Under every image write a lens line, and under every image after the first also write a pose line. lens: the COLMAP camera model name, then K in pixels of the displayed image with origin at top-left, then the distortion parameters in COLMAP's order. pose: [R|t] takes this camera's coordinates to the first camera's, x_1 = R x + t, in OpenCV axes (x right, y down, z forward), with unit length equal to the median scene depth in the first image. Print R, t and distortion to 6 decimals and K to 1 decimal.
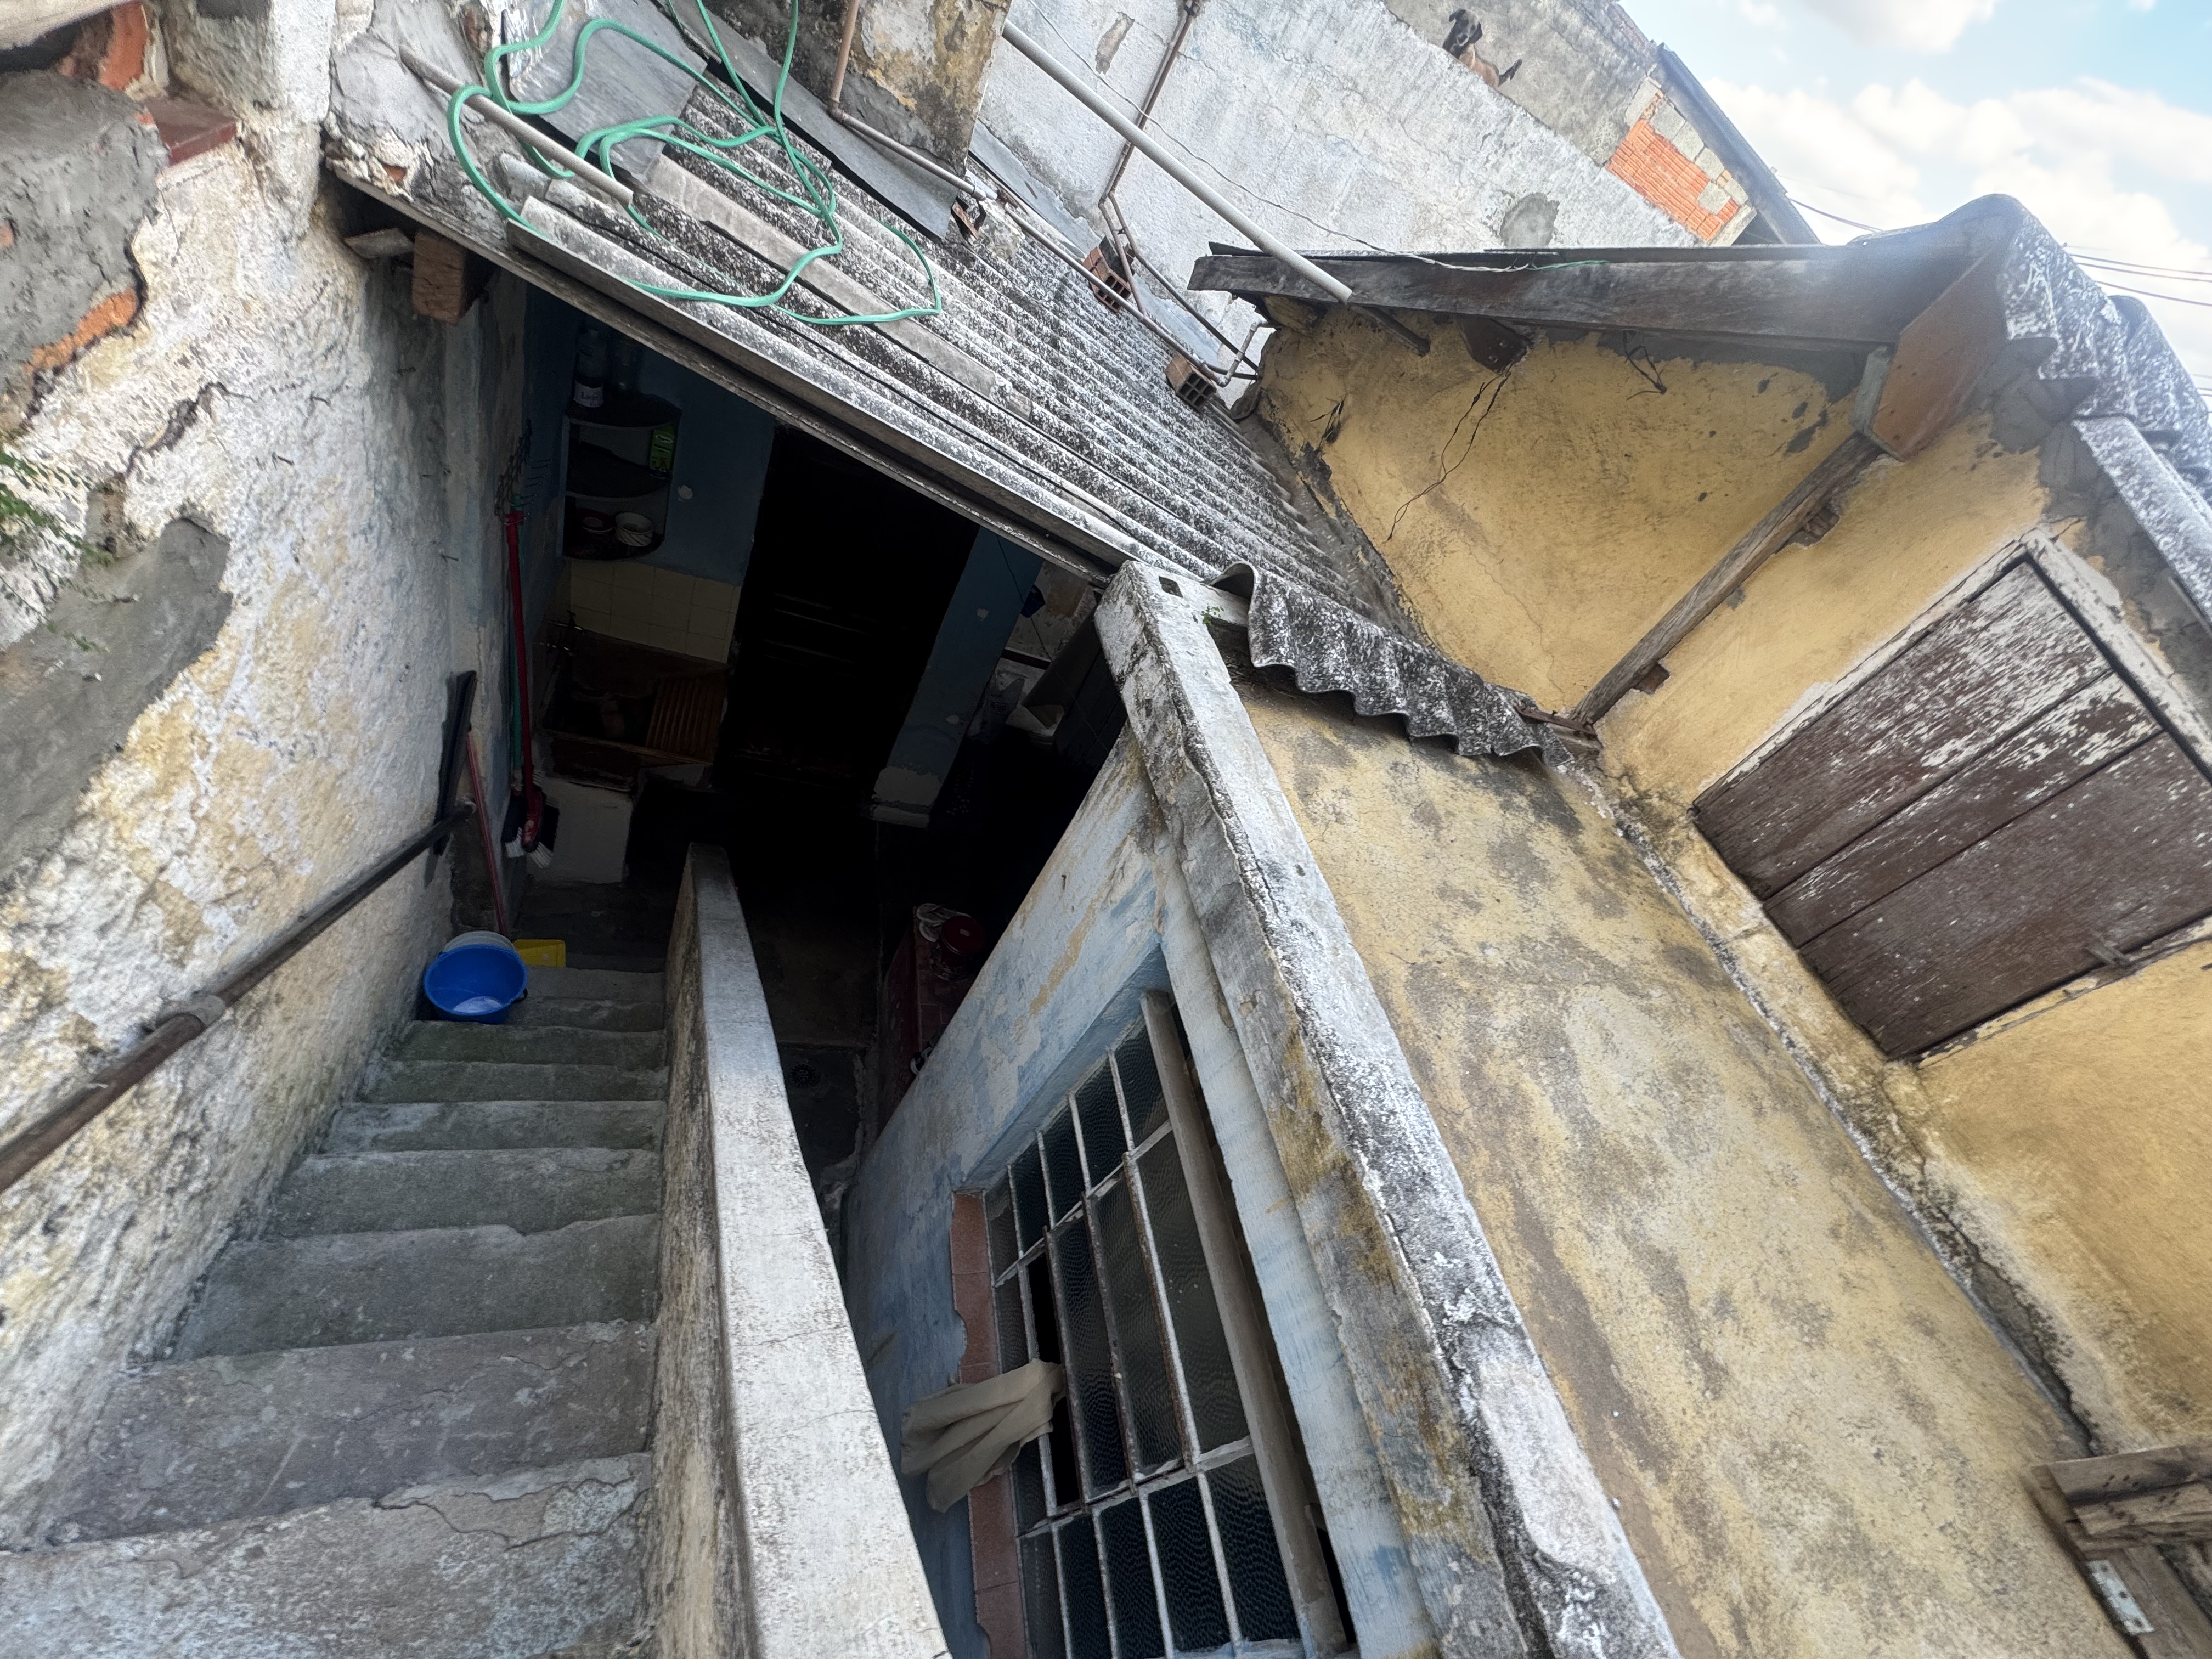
lens RADIAL K [[883.9, 0, 1105.8], [0, 883.9, 829.2], [0, 0, 1]] dist [-0.003652, 0.001026]
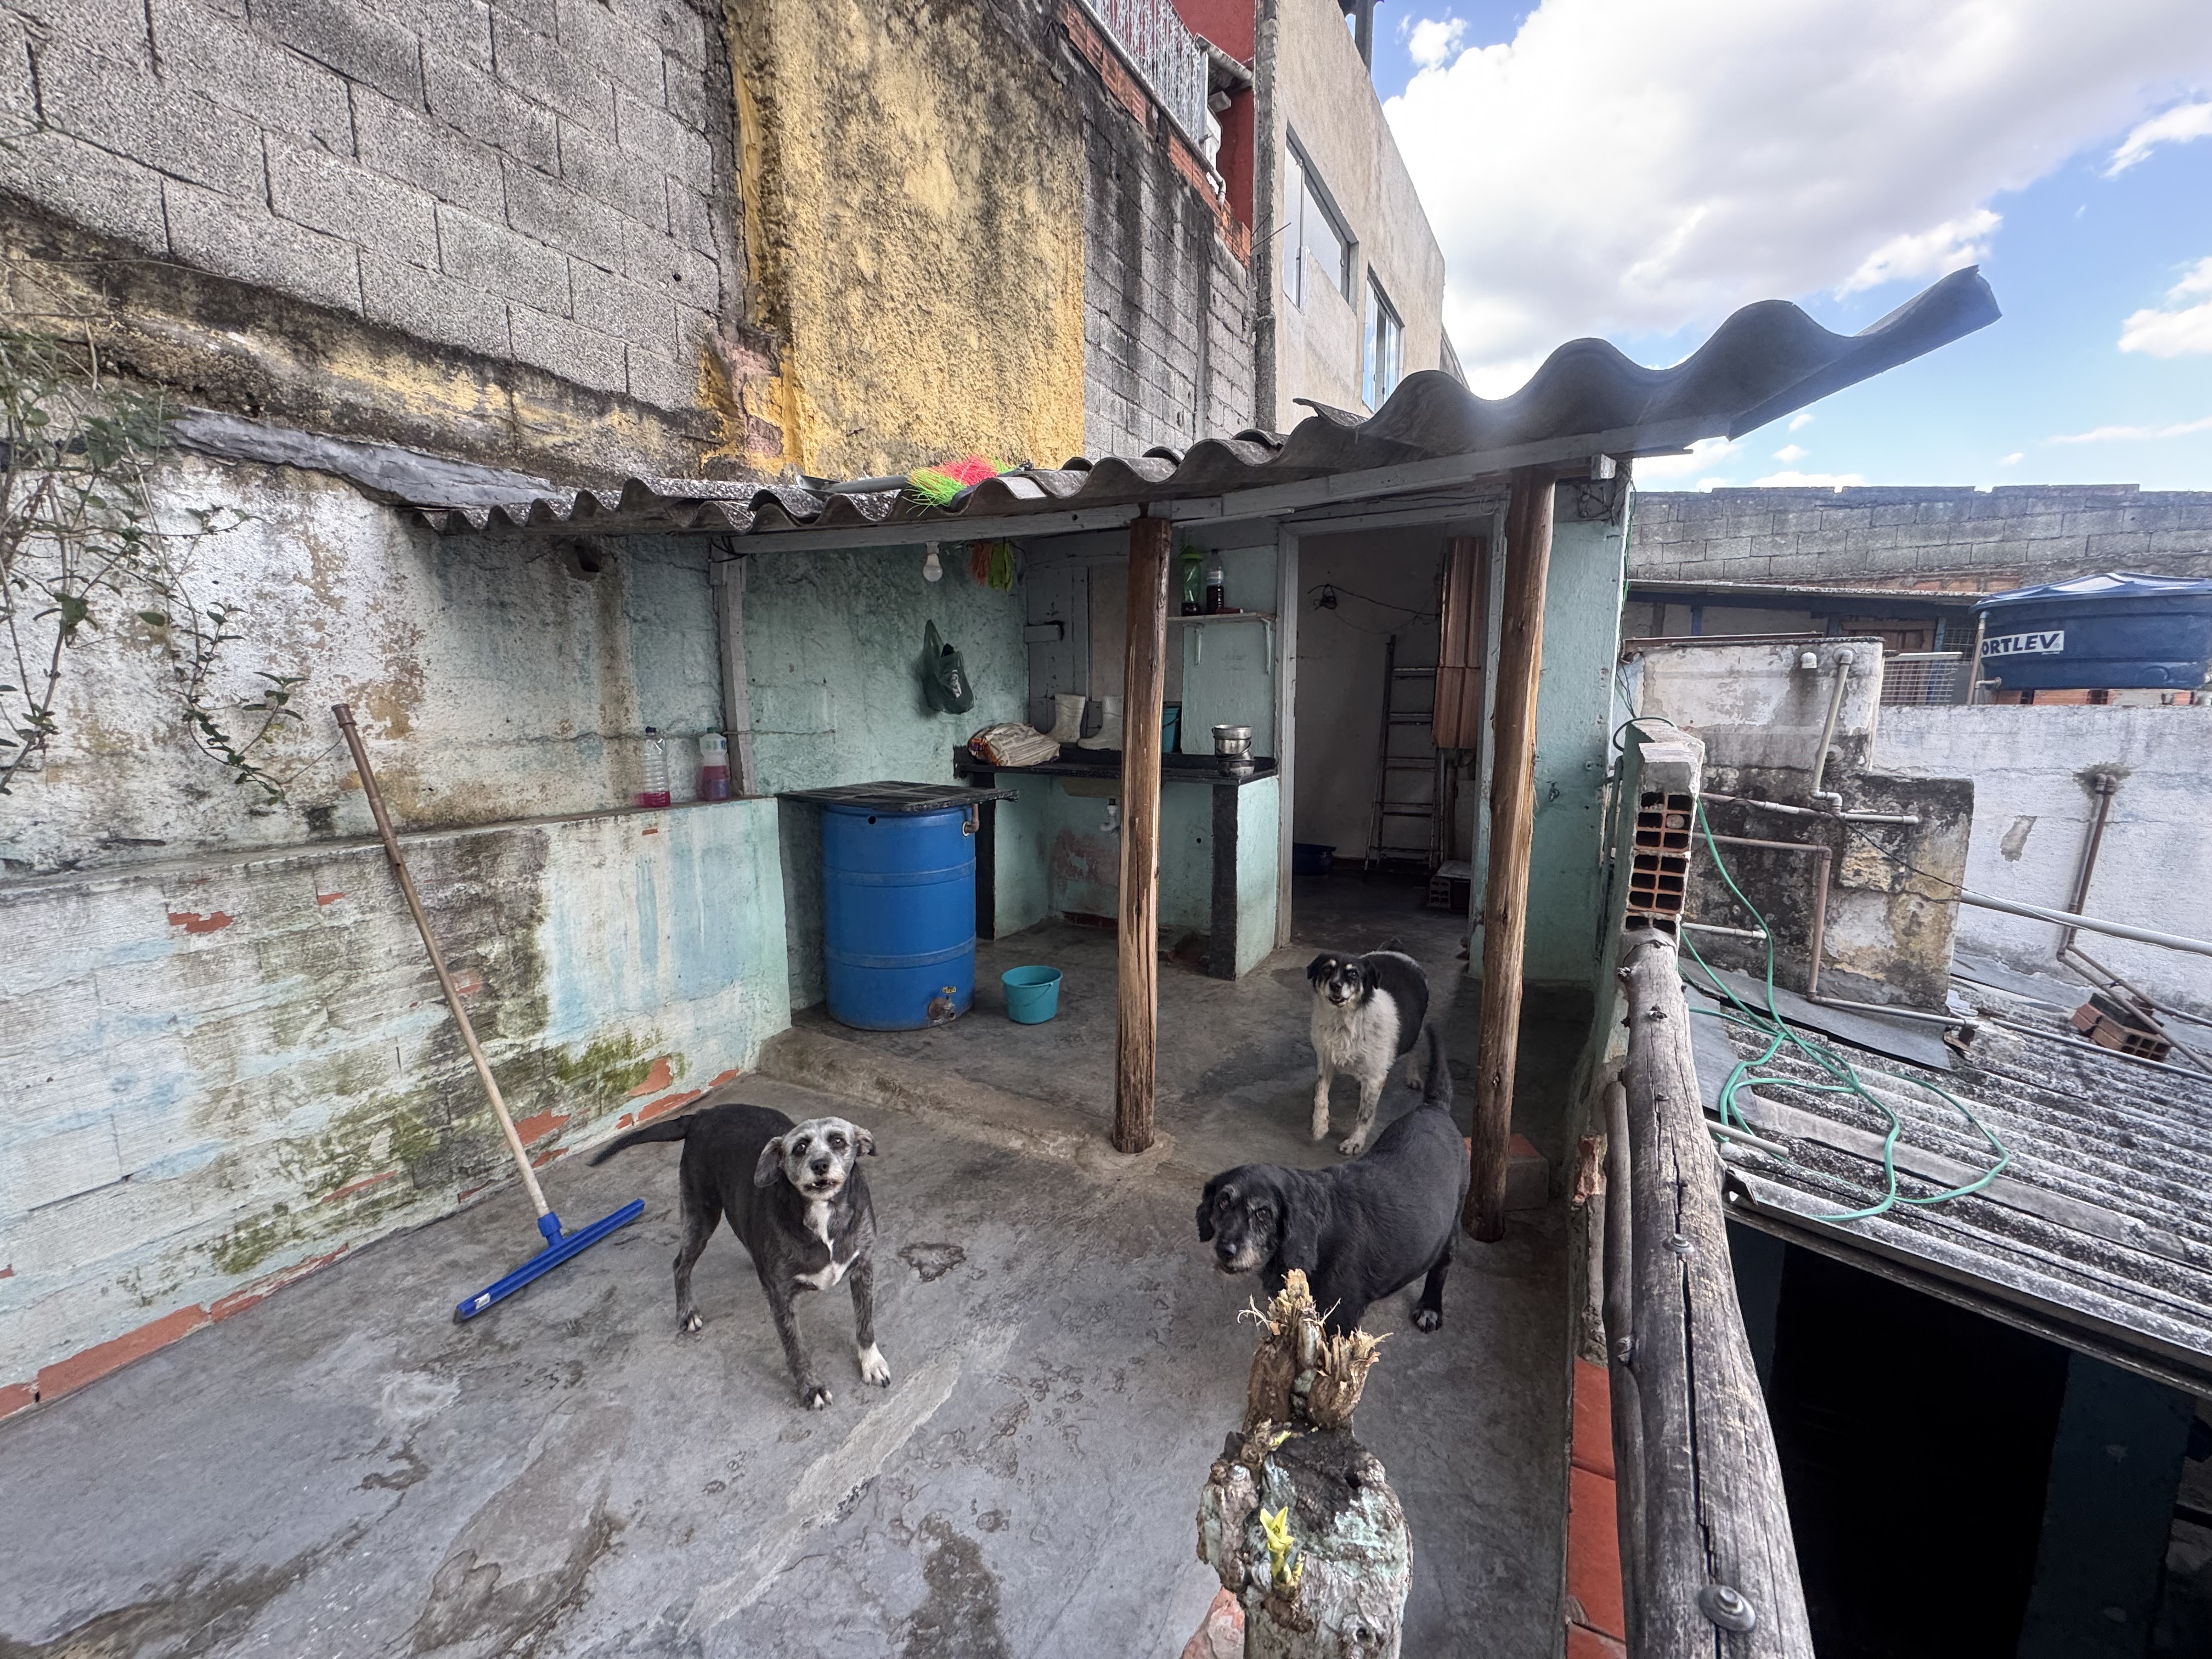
lens RADIAL K [[883.9, 0, 1113.8], [0, 883.9, 826.3], [0, 0, 1]] dist [-0.003652, 0.001026]
pose [[0.693024, -0.341283, -0.635015, -0.153478], [-0.204807, 0.751347, -0.627321, 0.028363], [0.691211, 0.564804, 0.450805, -0.609744]]
